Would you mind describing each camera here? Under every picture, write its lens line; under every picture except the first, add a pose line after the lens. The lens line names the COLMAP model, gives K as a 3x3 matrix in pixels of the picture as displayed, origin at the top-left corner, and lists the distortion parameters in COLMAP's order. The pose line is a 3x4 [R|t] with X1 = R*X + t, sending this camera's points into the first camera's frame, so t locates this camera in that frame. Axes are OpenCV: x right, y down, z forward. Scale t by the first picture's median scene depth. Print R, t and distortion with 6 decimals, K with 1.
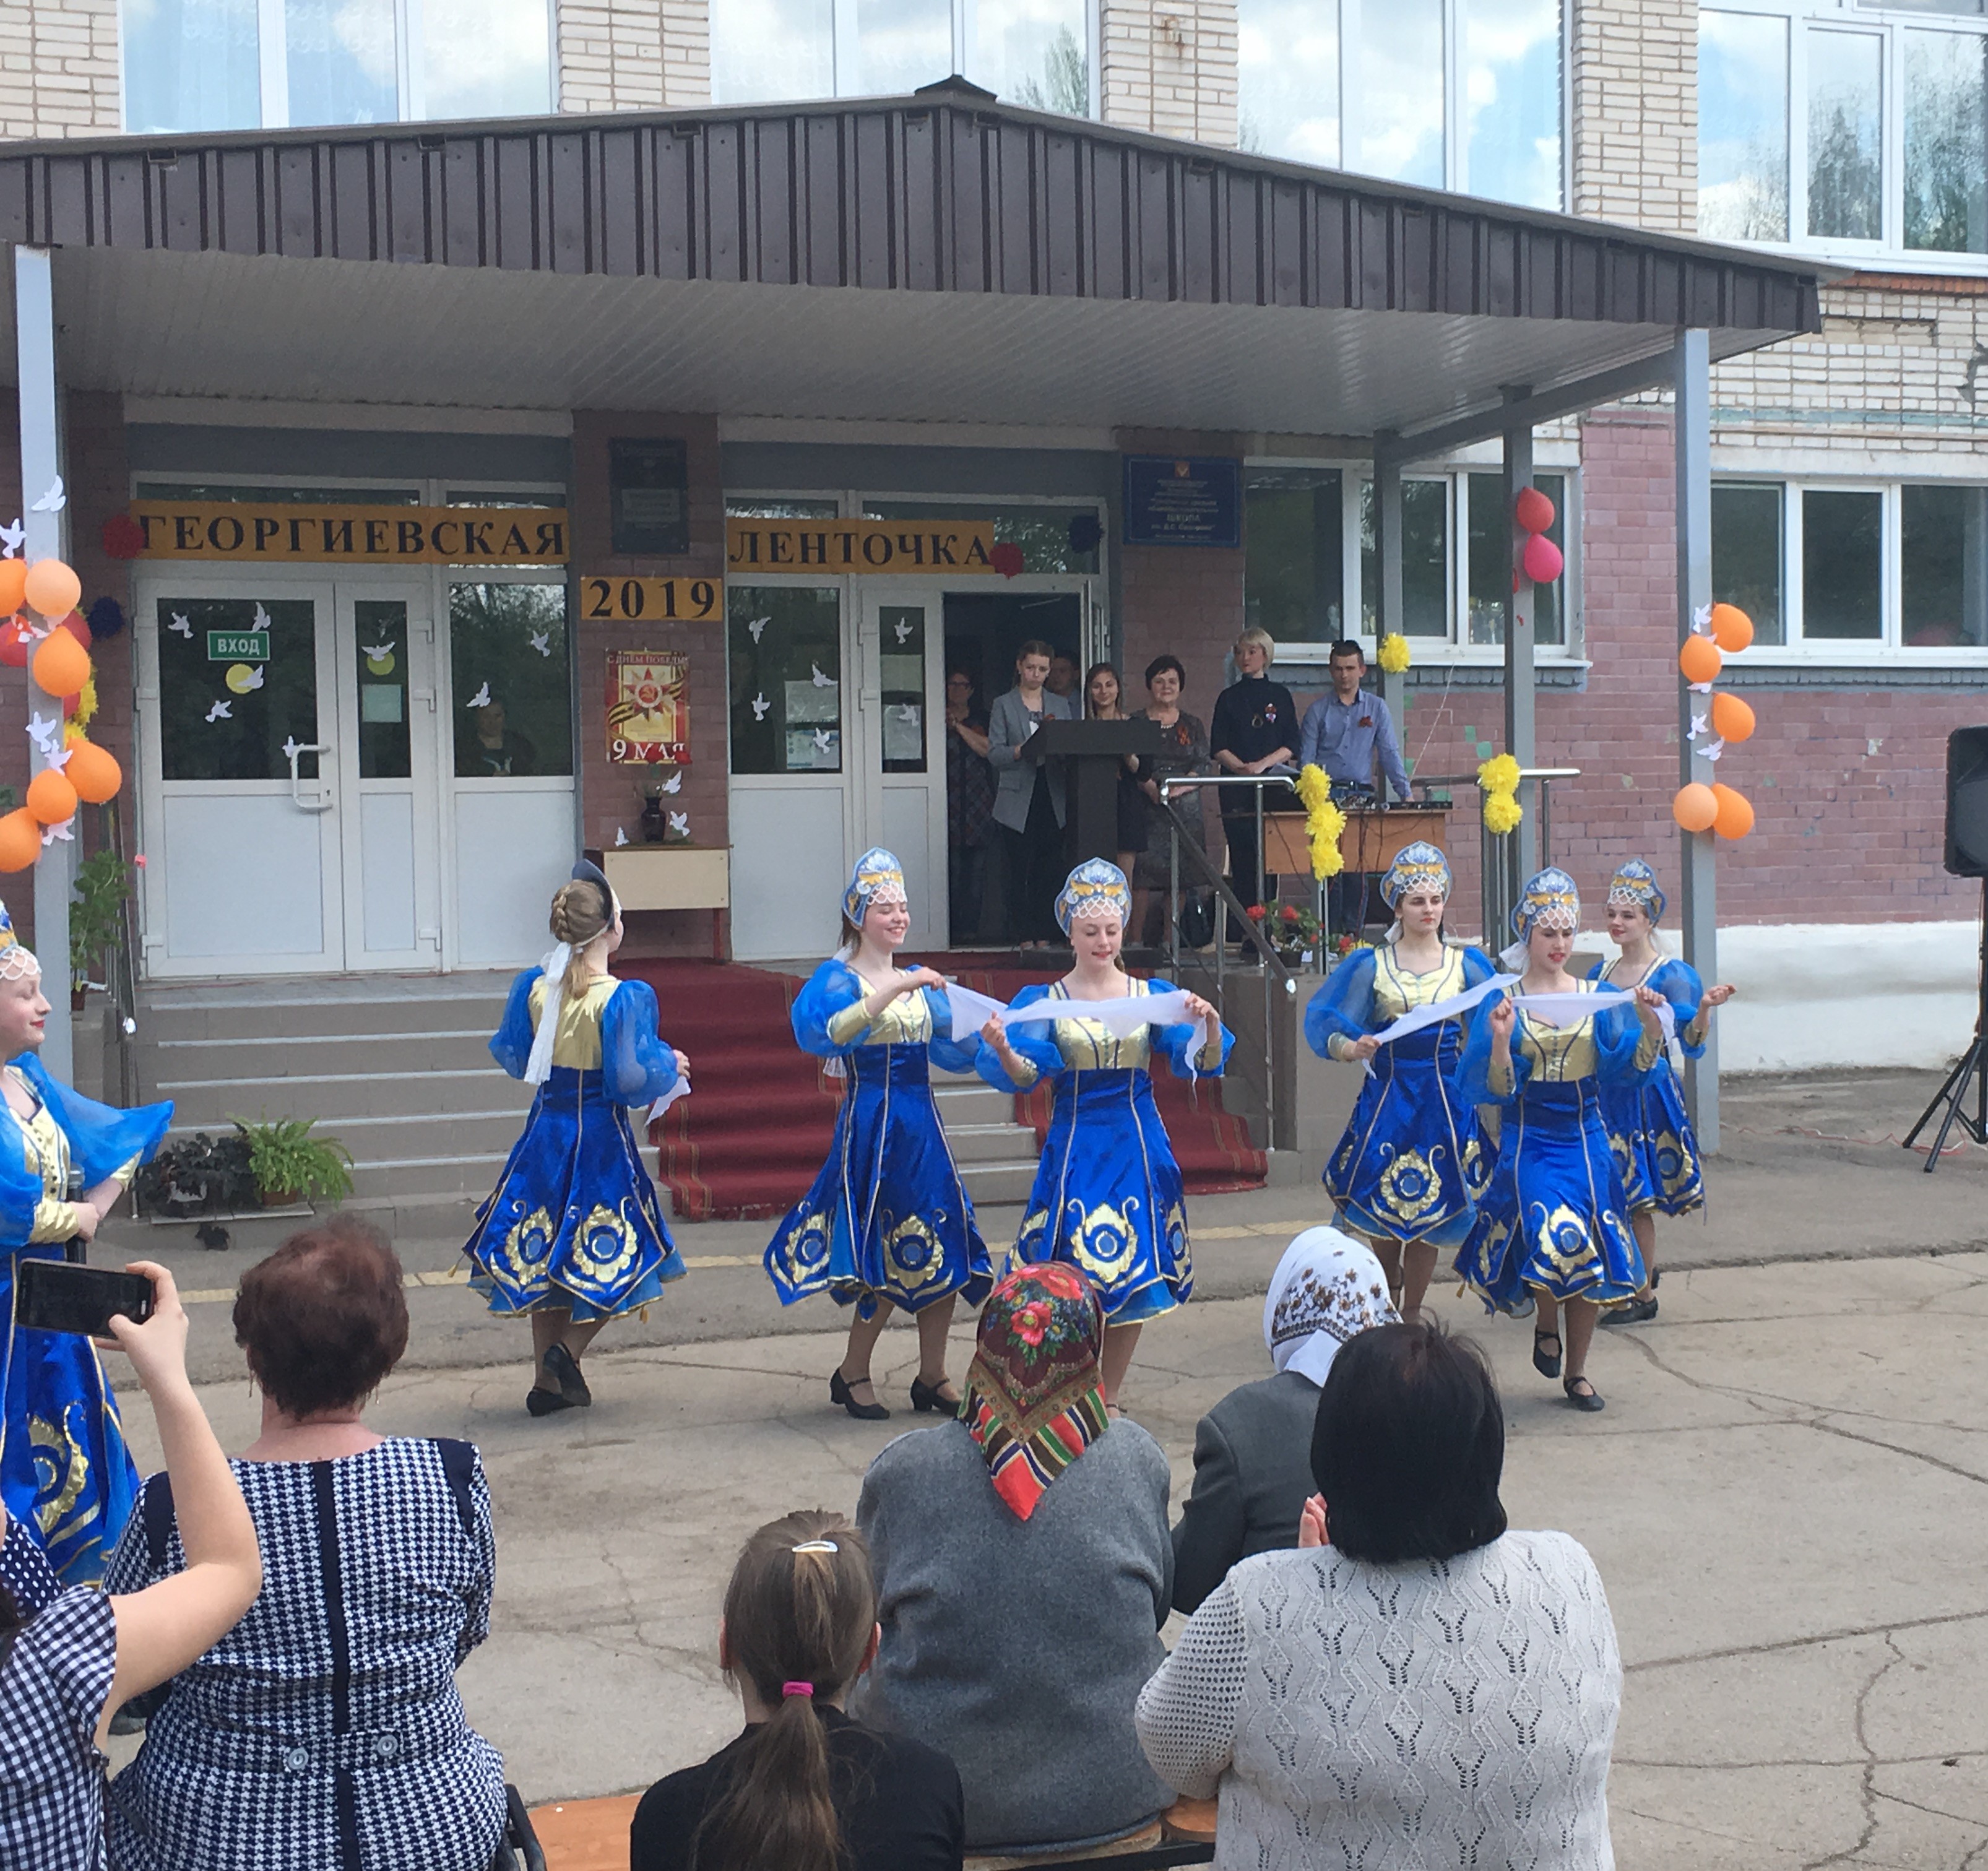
lens RADIAL K [[2915.1, 0, 1156.8], [0, 2915.1, 929.2], [0, 0, 1]] dist [0.030043, 0.096305]
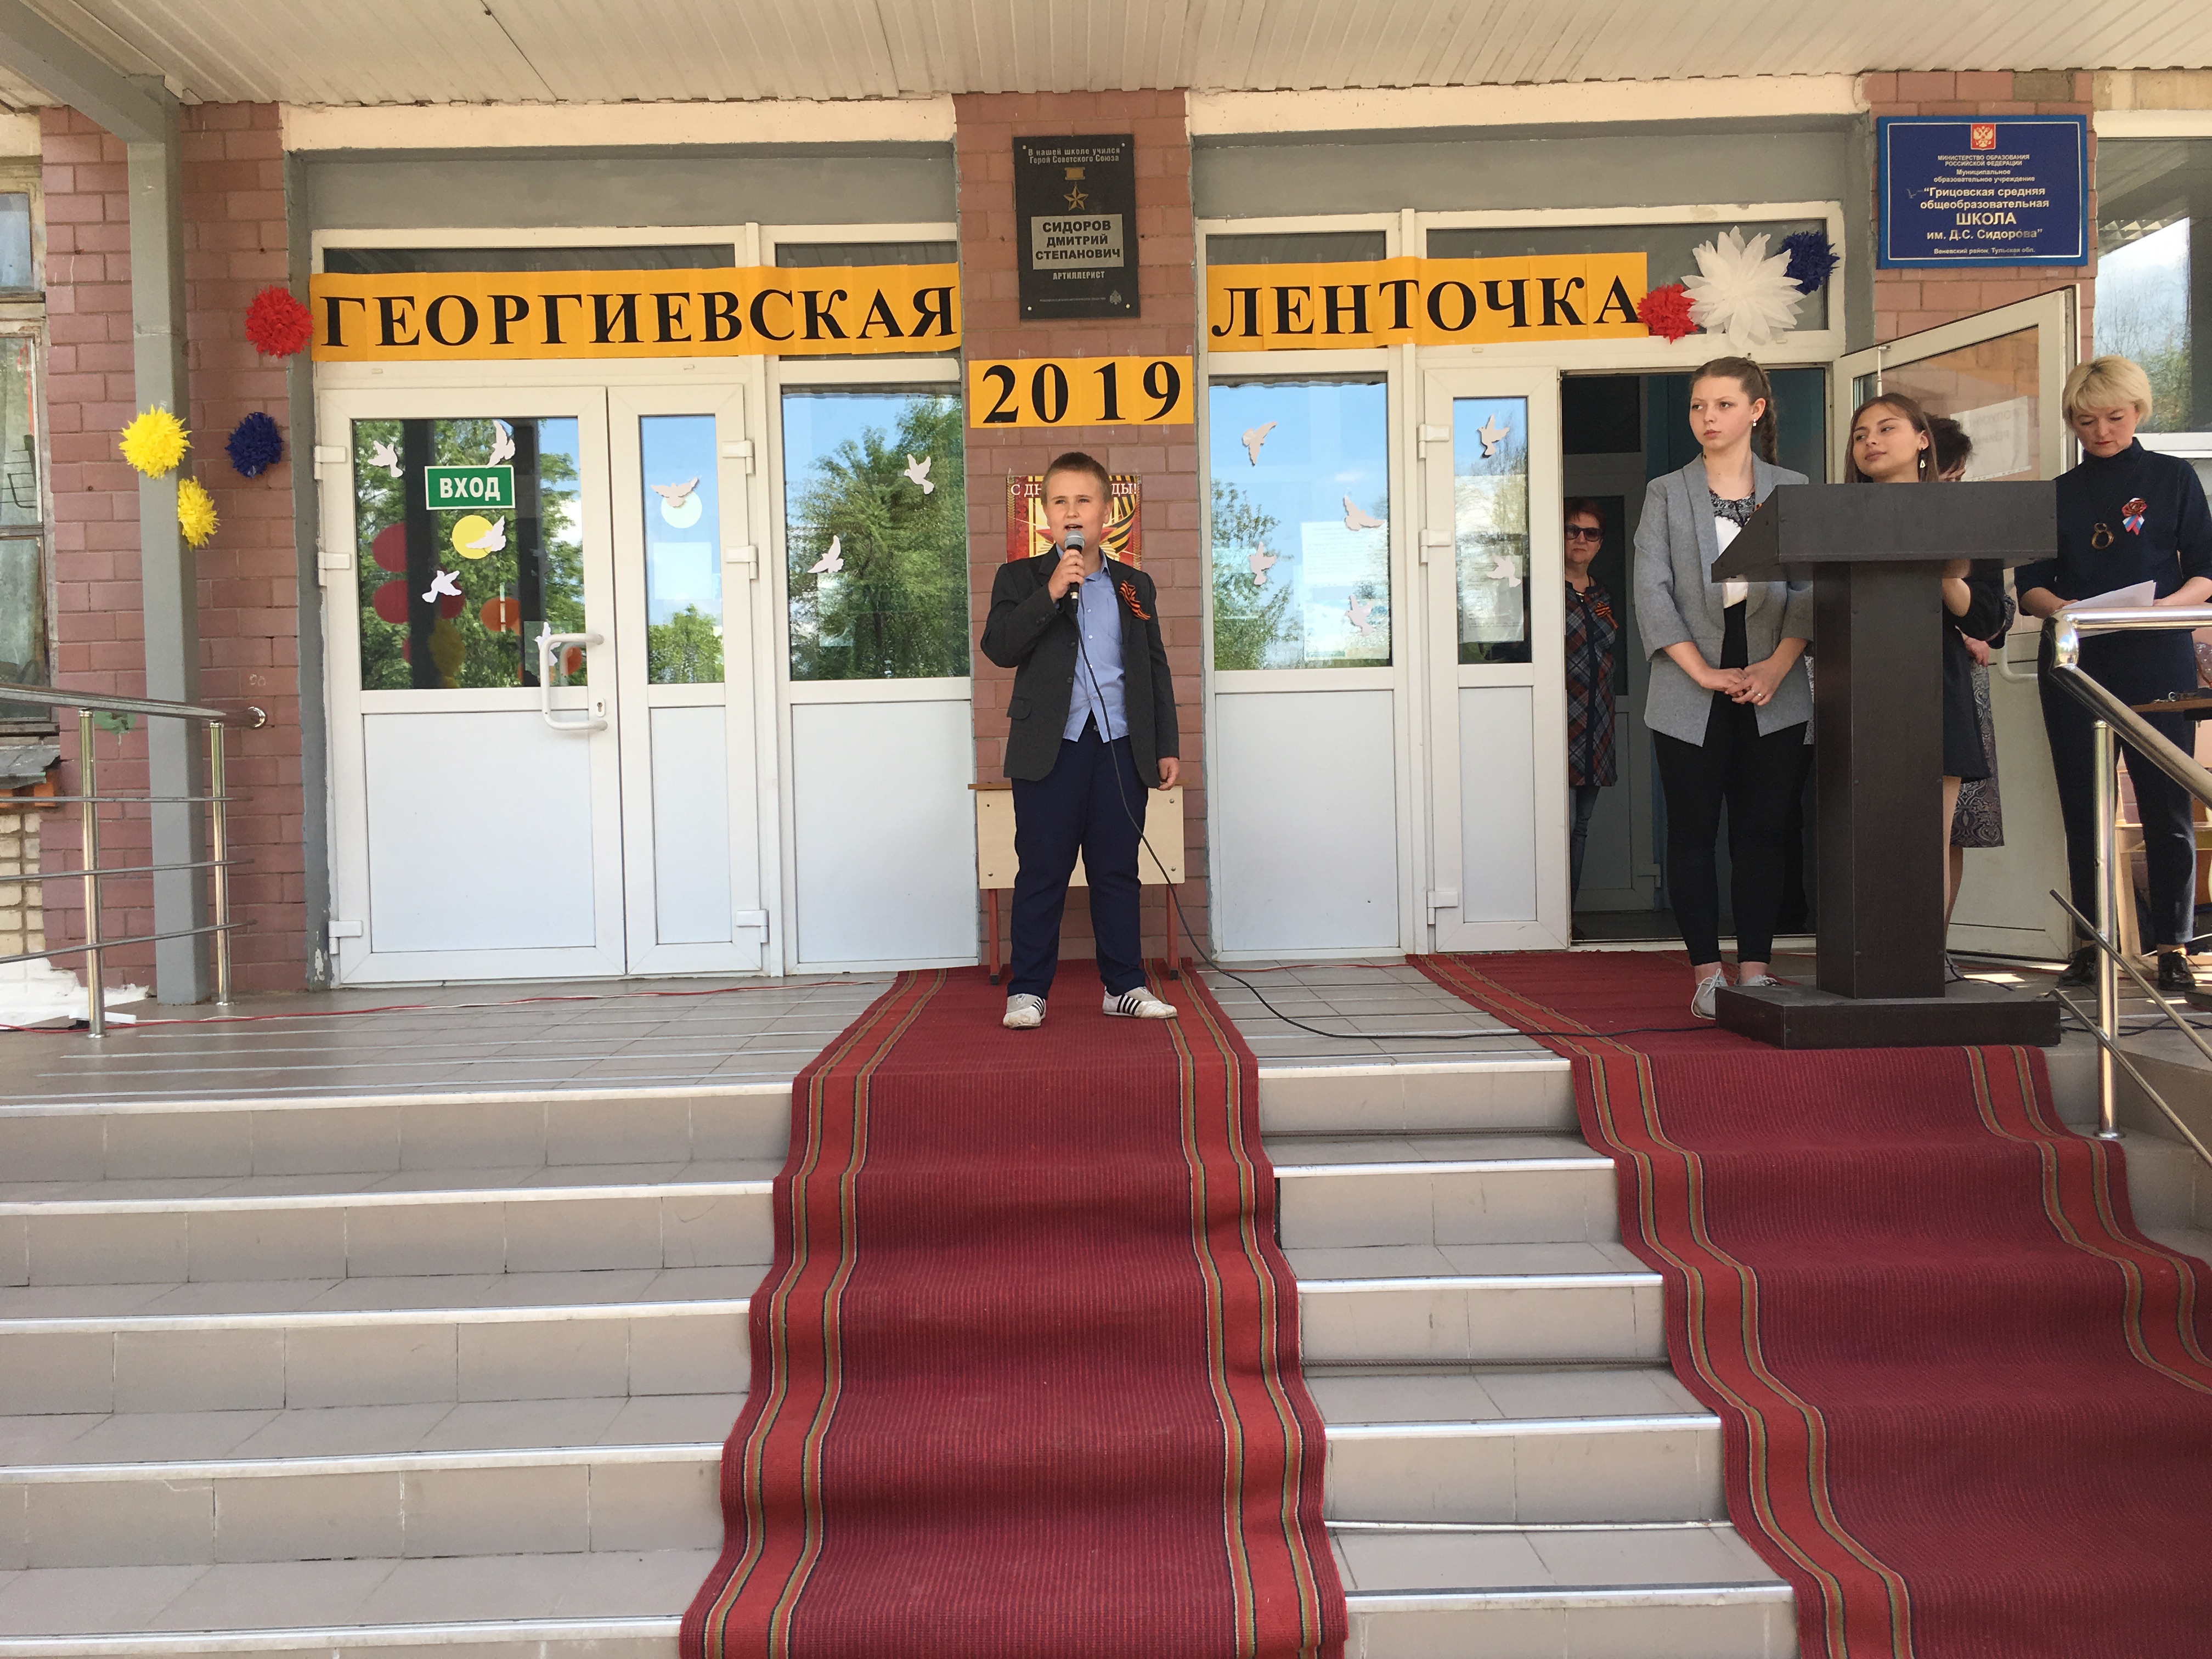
lens RADIAL K [[1870.7, 0, 1099.3], [0, 1870.7, 821.0], [0, 0, 1]] dist [0.087813, -0.125802]
pose [[0.944202, -0.002430, -0.329359, -0.035531], [-0.002933, 0.999871, -0.015785, -0.014074], [0.329355, 0.015870, 0.944073, 0.617753]]
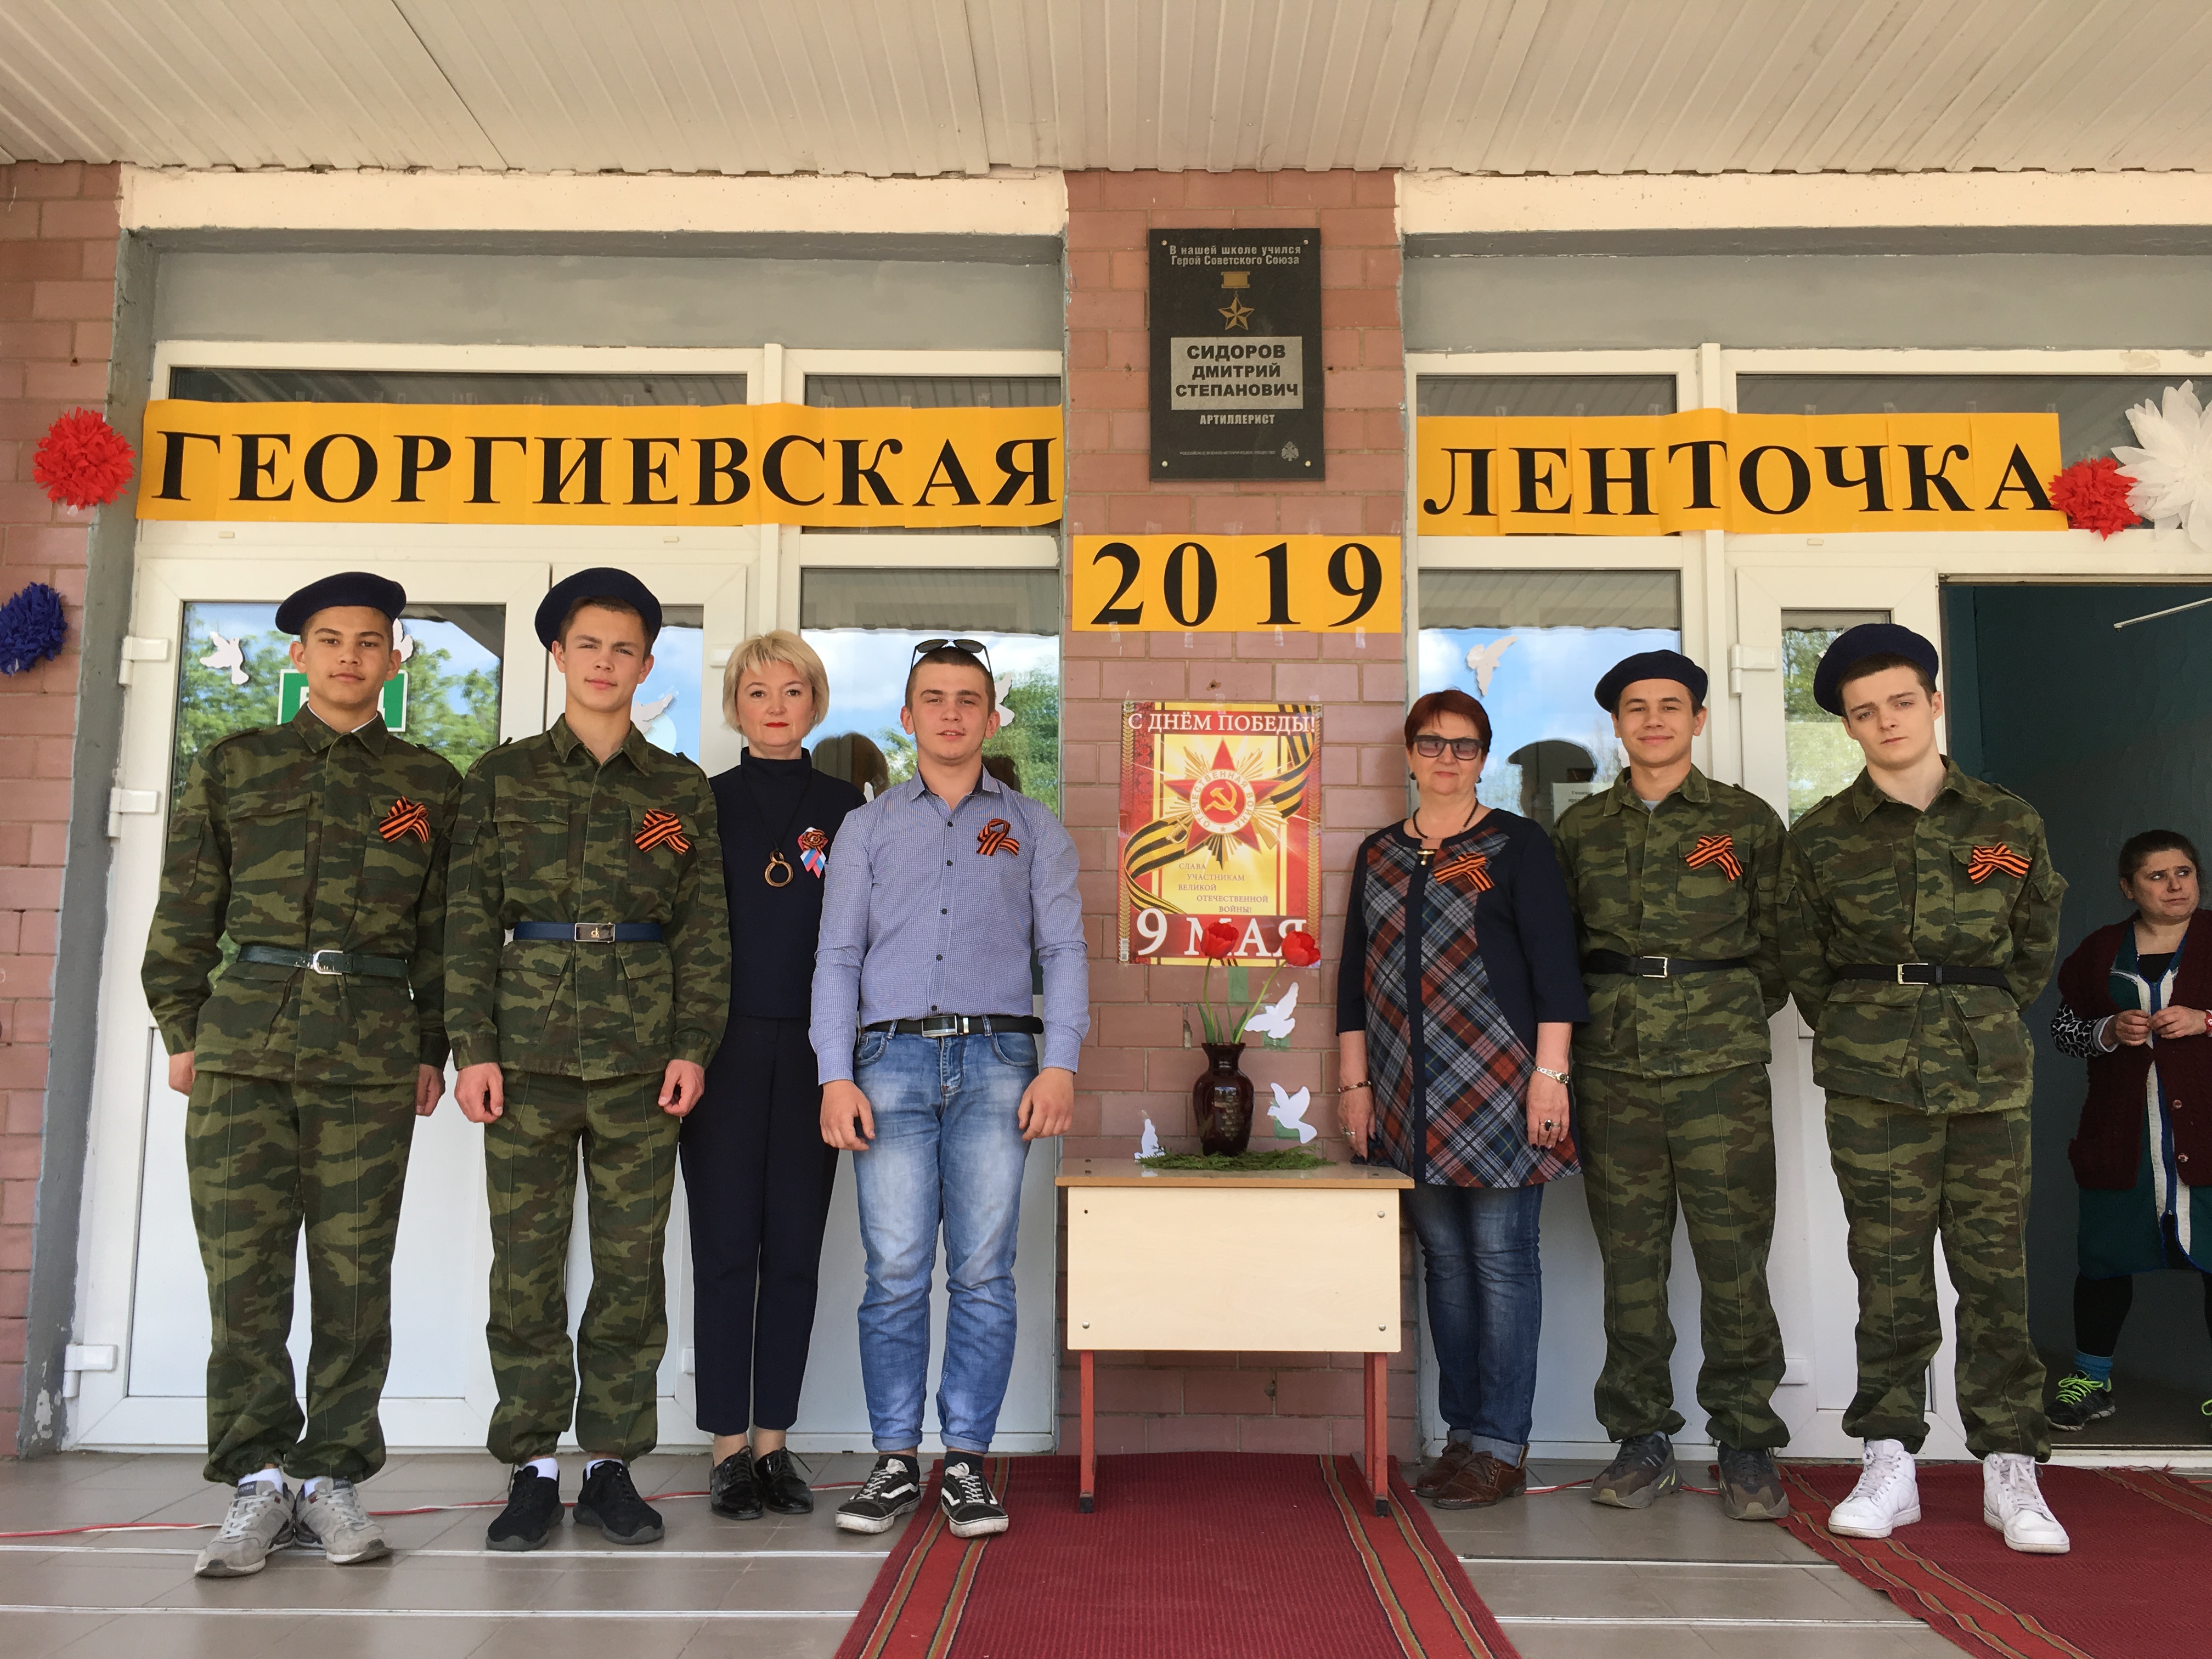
lens RADIAL K [[1870.7, 0, 1099.3], [0, 1870.7, 821.0], [0, 0, 1]] dist [0.087813, -0.125802]
pose [[0.934663, -0.024836, -0.354665, -0.094375], [-0.035850, 0.985889, -0.163517, -0.032727], [0.353722, 0.165548, 0.920584, 0.742438]]
